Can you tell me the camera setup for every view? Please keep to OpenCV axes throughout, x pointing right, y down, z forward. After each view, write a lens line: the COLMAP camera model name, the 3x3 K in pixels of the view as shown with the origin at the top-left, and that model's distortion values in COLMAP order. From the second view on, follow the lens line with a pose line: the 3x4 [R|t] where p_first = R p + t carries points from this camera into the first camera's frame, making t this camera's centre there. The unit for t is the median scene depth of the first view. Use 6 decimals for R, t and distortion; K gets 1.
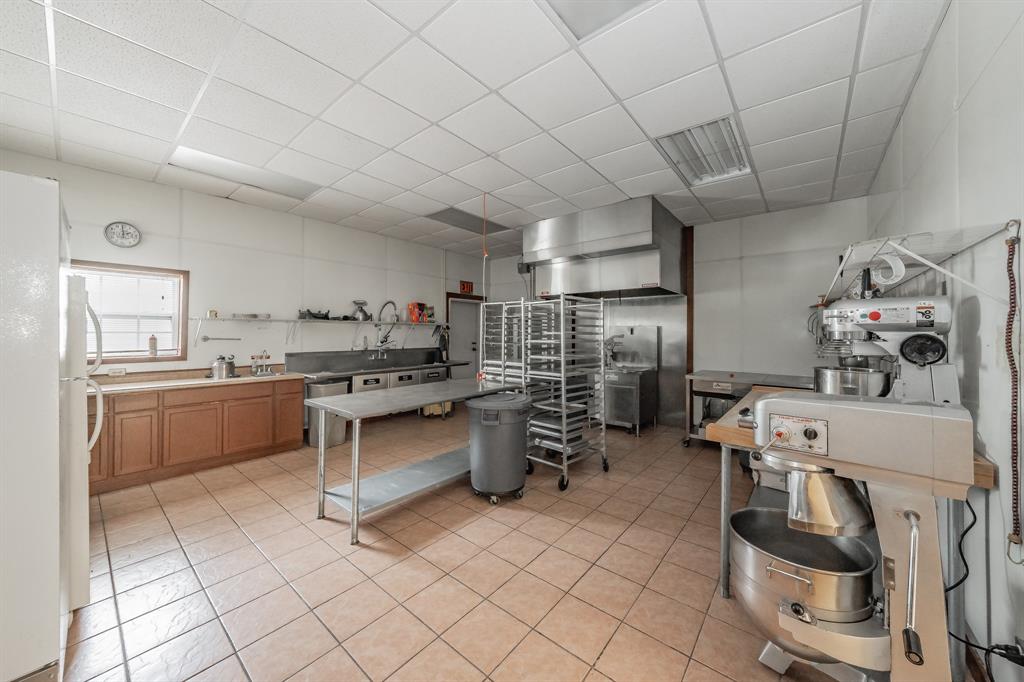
lens RADIAL K [[356.8, 0, 516.1], [0, 356.8, 331.2], [0, 0, 1]] dist [-0.006114, 0.000145]
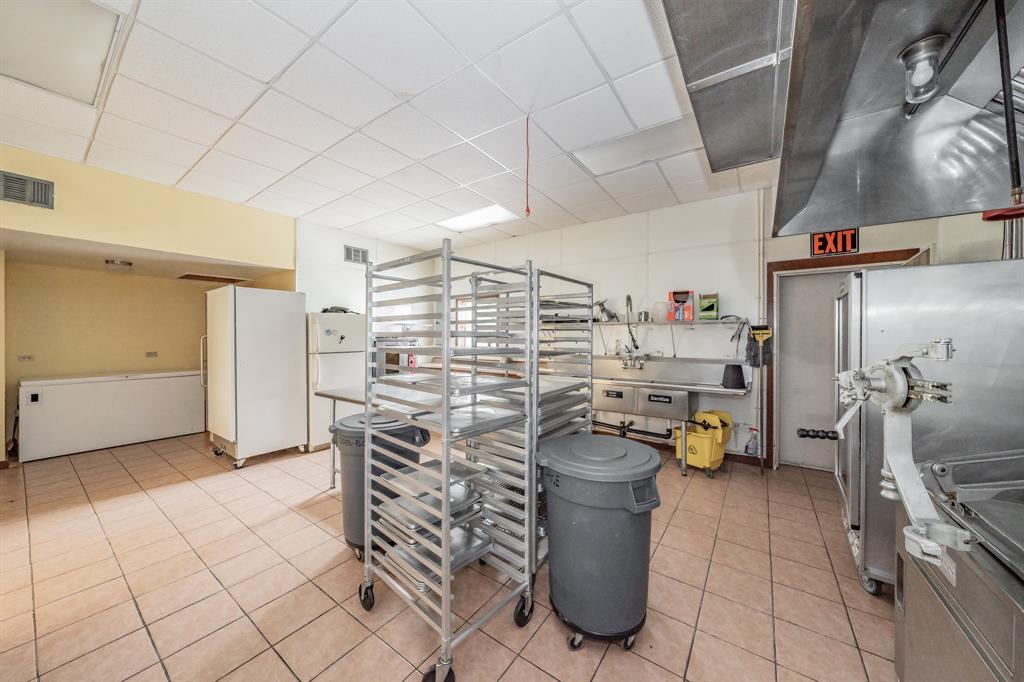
lens RADIAL K [[356.8, 0, 512.7], [0, 356.8, 338.1], [0, 0, 1]] dist [-0.006114, 0.000145]
pose [[0.069272, 0.001185, -0.997597, 0.389983], [0.002457, 0.999996, 0.001358, 0.008528], [0.997595, -0.002545, 0.069269, 0.651452]]
